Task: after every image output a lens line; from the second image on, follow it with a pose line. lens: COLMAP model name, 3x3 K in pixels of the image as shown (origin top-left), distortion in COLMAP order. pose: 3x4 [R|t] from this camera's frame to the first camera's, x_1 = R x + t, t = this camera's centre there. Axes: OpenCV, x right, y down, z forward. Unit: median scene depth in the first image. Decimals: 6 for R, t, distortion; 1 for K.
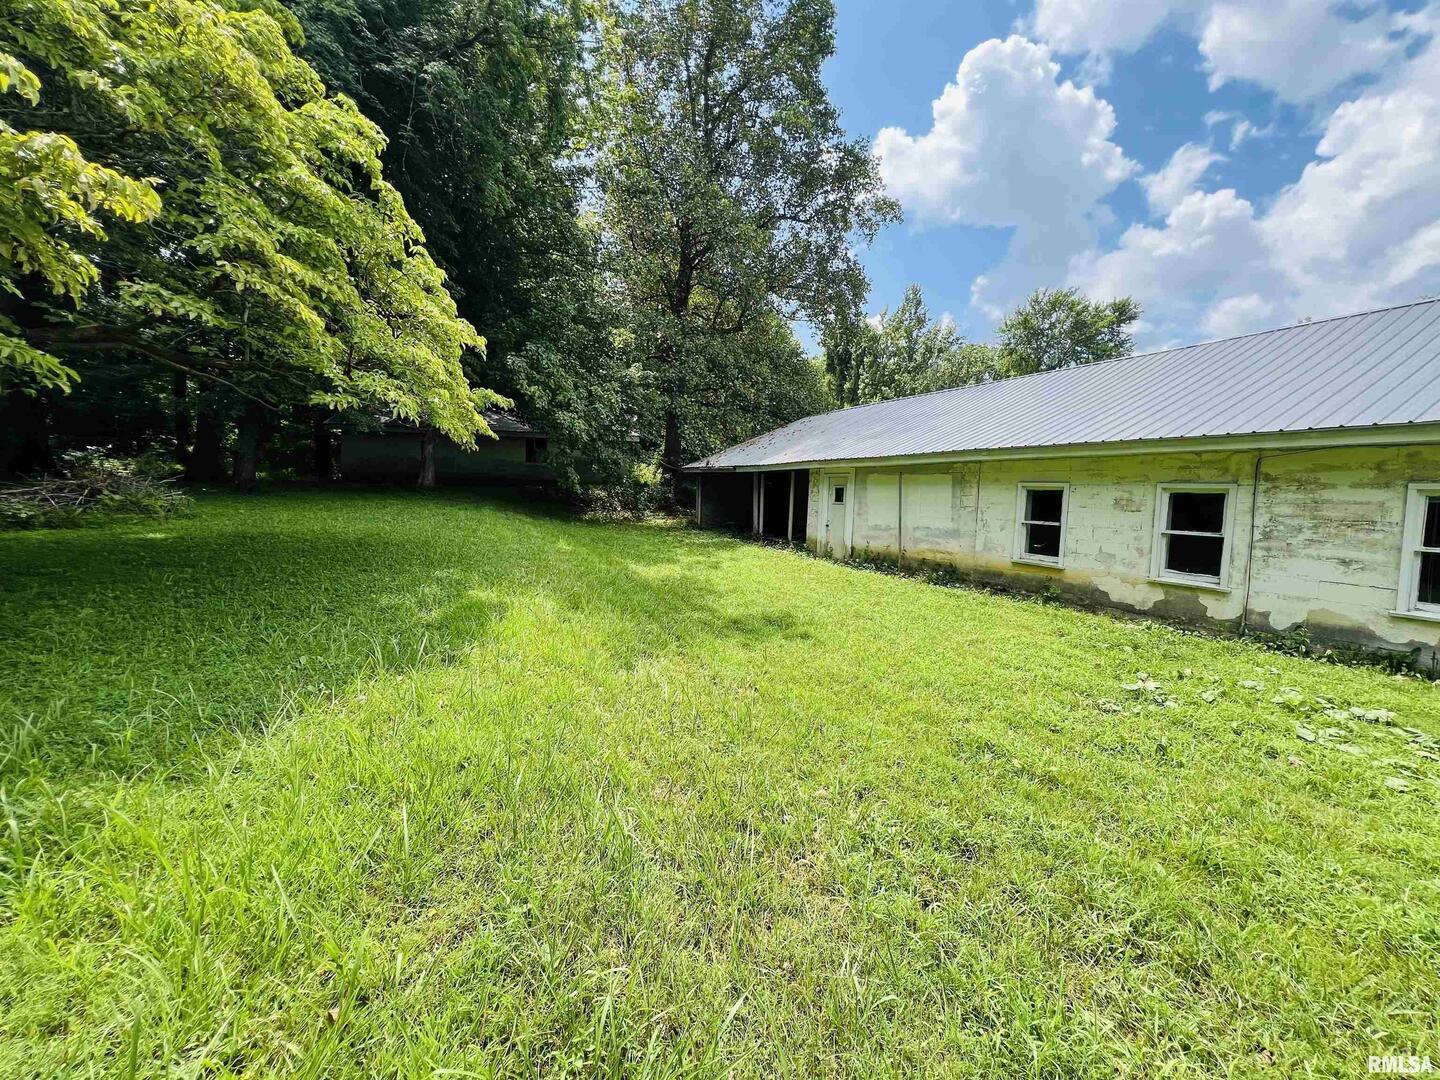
lens RADIAL K [[565.5, 0, 720.0], [0, 565.5, 540.0], [0, 0, 1]] dist [-0.017750, 0.004627]
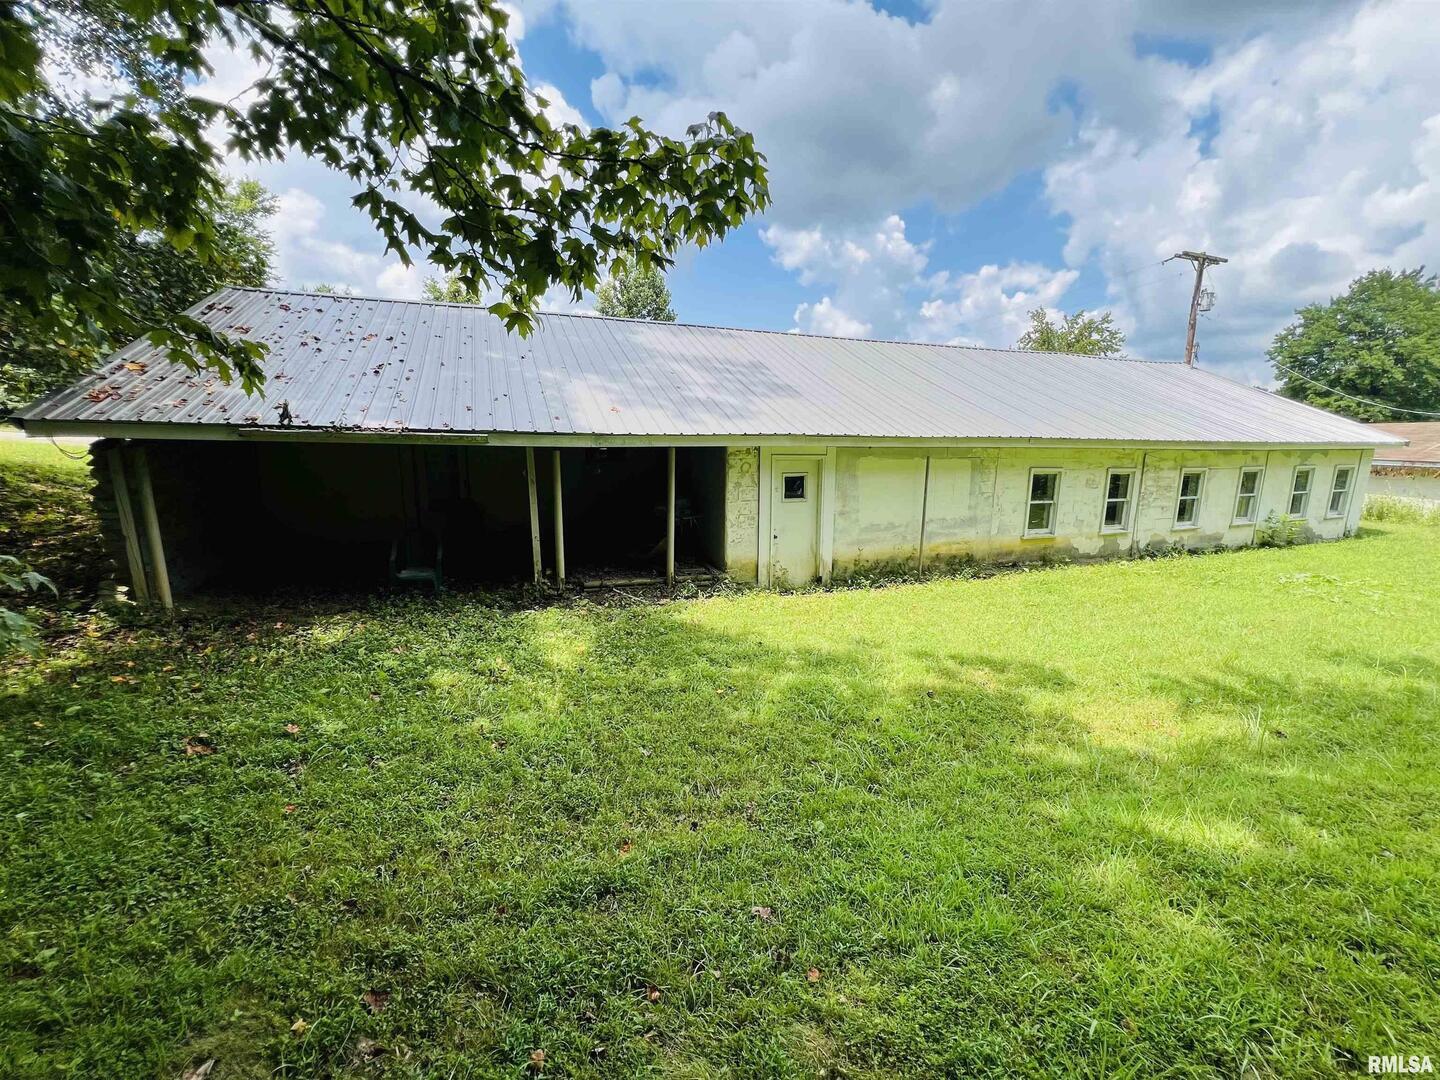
lens RADIAL K [[565.5, 0, 720.0], [0, 565.5, 540.0], [0, 0, 1]] dist [-0.017750, 0.004627]
pose [[0.104611, -0.122592, 0.986928, -0.290095], [0.104584, 0.988227, 0.111668, -0.065914], [-0.988999, 0.091535, 0.116200, 0.656818]]
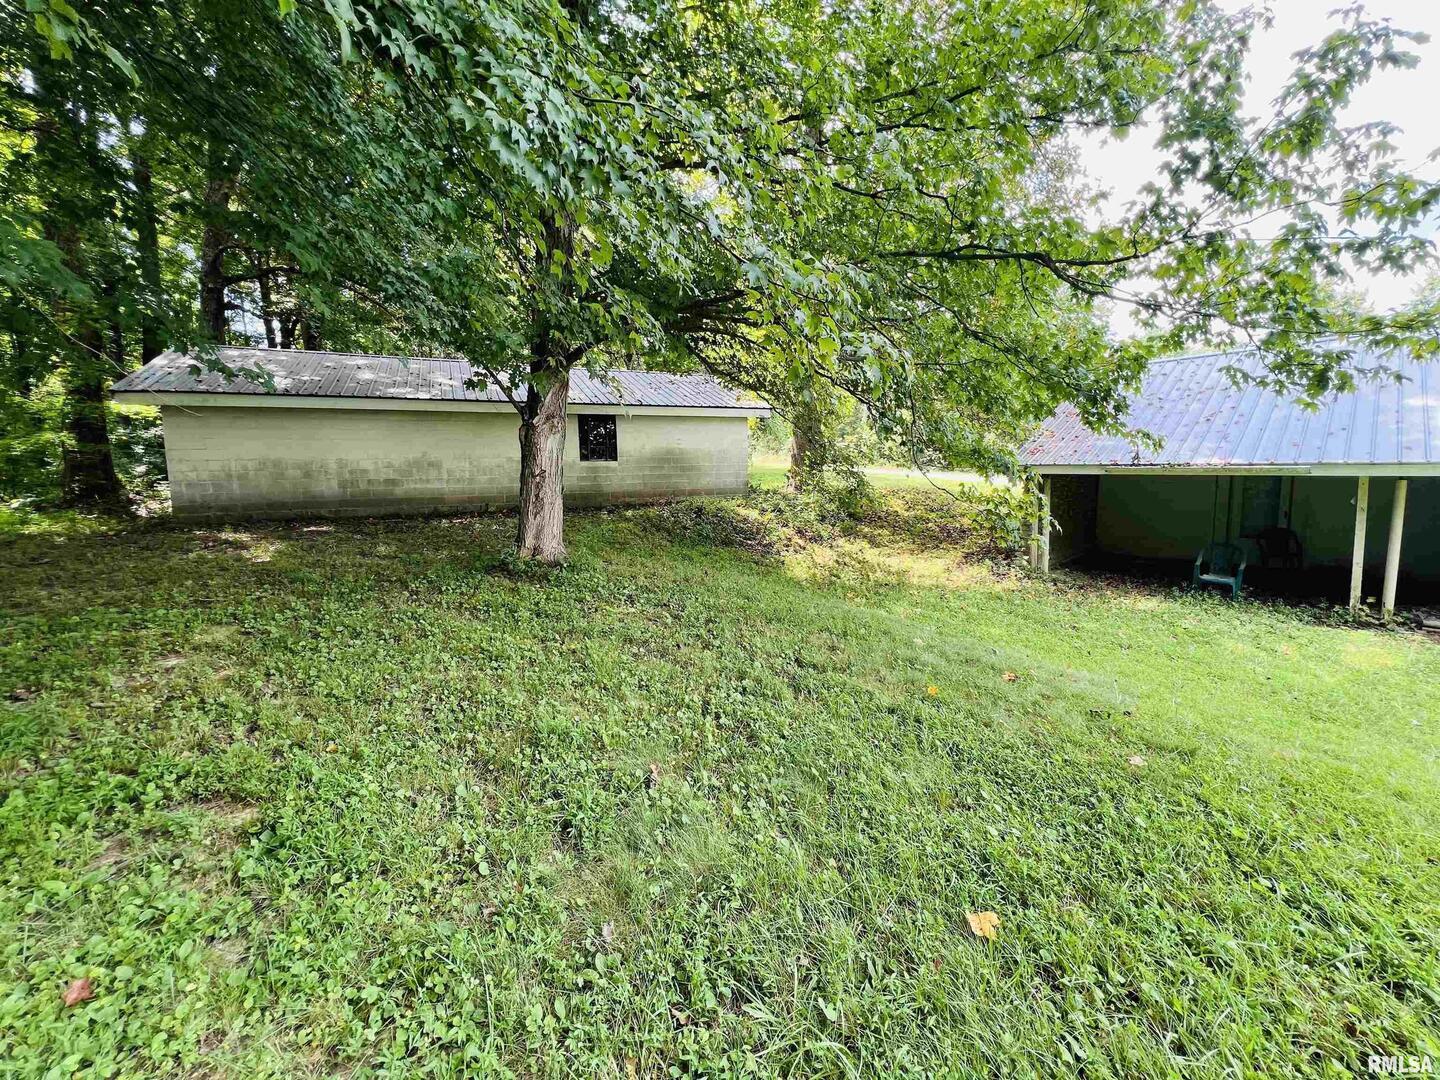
lens RADIAL K [[565.5, 0, 720.0], [0, 565.5, 540.0], [0, 0, 1]] dist [-0.017750, 0.004627]
pose [[0.973116, 0.004419, 0.230275, -0.443273], [-0.000443, 0.999850, -0.017319, -0.047471], [-0.230317, 0.016751, 0.972972, 0.551720]]
